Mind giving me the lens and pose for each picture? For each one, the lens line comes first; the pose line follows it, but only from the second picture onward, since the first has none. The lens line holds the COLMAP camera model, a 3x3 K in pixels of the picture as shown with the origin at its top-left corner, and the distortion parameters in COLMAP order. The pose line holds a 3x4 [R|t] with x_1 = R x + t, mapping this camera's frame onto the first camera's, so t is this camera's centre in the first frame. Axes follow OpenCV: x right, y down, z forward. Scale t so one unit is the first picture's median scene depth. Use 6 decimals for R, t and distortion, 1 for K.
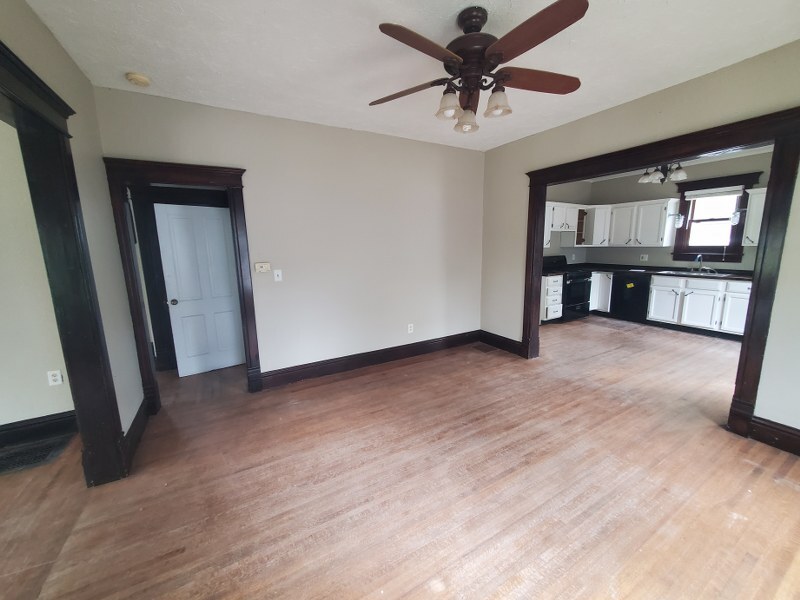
lens RADIAL K [[320.1, 0, 403.2], [0, 320.1, 298.3], [0, 0, 1]] dist [0.001863, 0.000332]
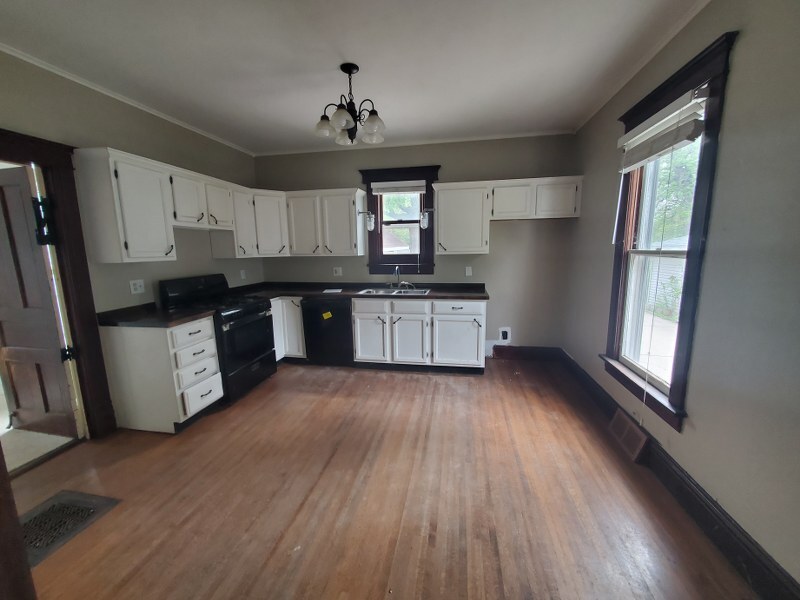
lens RADIAL K [[320.1, 0, 403.2], [0, 320.1, 298.3], [0, 0, 1]] dist [0.001863, 0.000332]
pose [[0.650494, -0.113104, 0.751043, 0.332346], [0.131729, 0.990664, 0.035097, -0.080208], [-0.748001, 0.076103, 0.659320, 0.464536]]
